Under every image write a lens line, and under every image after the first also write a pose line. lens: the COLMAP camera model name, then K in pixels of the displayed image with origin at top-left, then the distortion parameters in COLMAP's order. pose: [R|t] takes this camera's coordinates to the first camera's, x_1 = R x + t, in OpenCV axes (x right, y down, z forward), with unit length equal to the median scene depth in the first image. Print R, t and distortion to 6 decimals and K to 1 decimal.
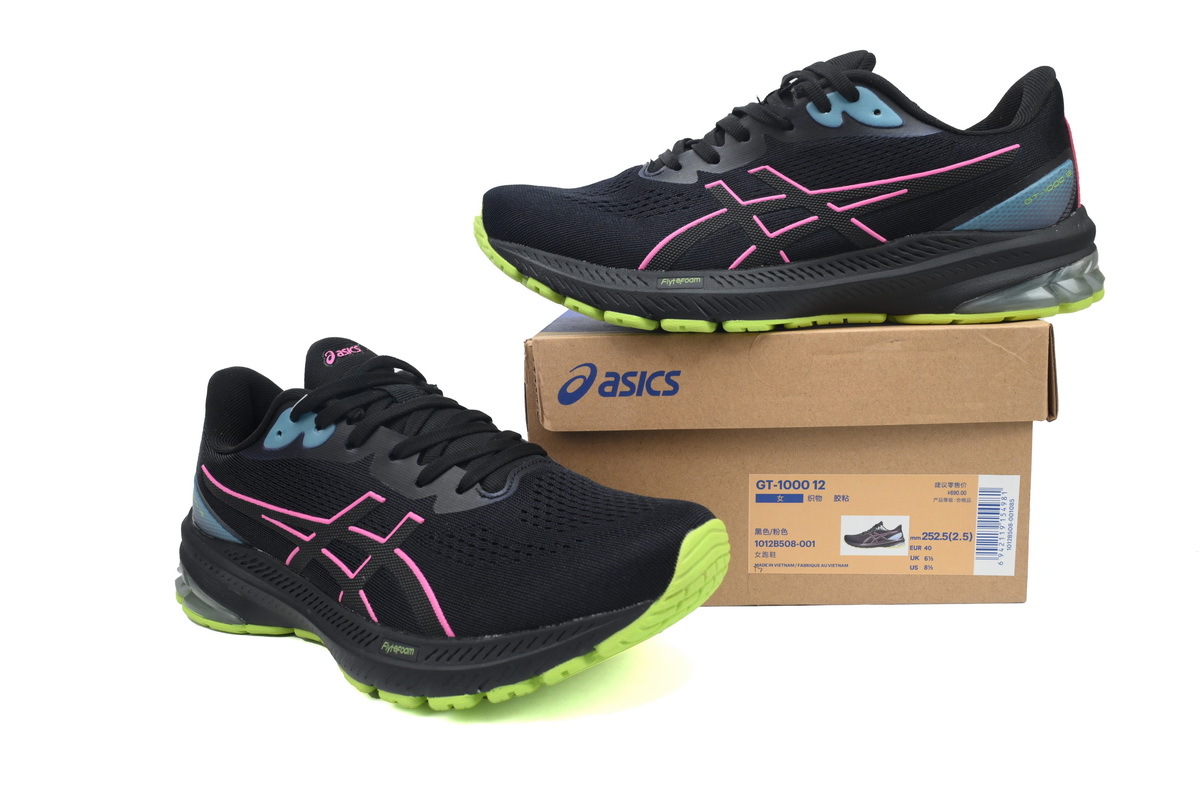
lens RADIAL K [[1009.7, 0, 611.6], [0, 1009.7, 411.0], [0, 0, 1]] dist [-0.003265, -0.004100]
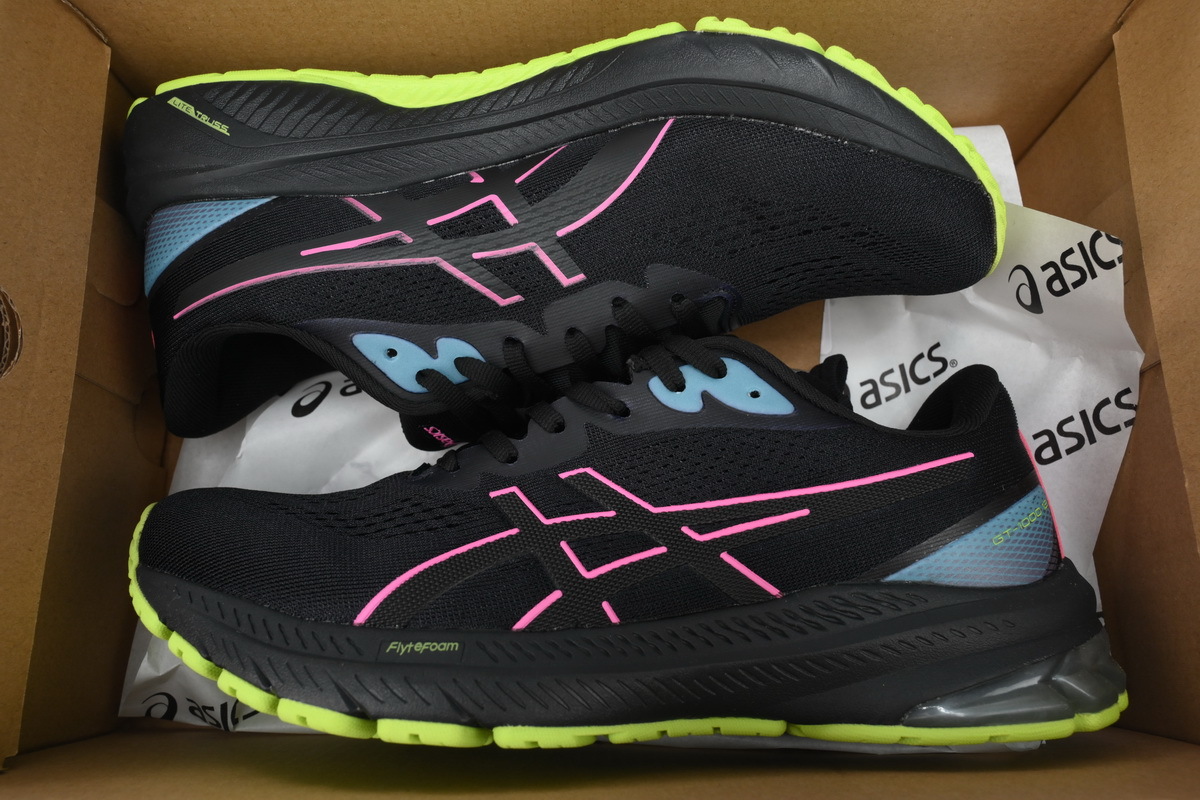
lens RADIAL K [[843.8, 0, 600.2], [0, 843.8, 401.1], [0, 0, 1]] dist [-0.006715, -0.002962]
pose [[0.995988, 0.062038, 0.064492, 0.126374], [-0.028745, 0.904288, -0.425955, -0.055432], [-0.084745, 0.422392, 0.902443, 0.508837]]
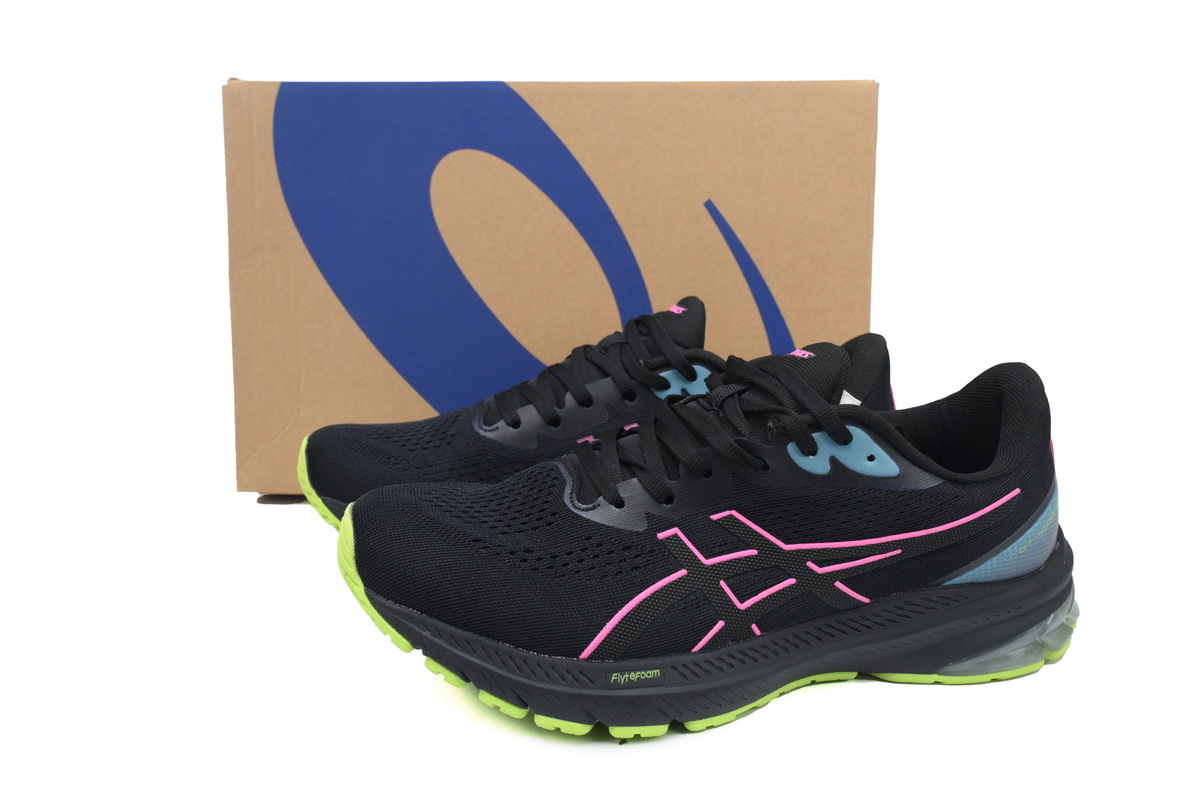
lens RADIAL K [[1009.7, 0, 591.7], [0, 1009.7, 401.7], [0, 0, 1]] dist [-0.003265, -0.004100]
pose [[0.970557, -0.012474, 0.240547, -0.148042], [-0.005742, 0.997176, 0.074879, -0.394425], [-0.240802, -0.074055, 0.967745, 0.265554]]
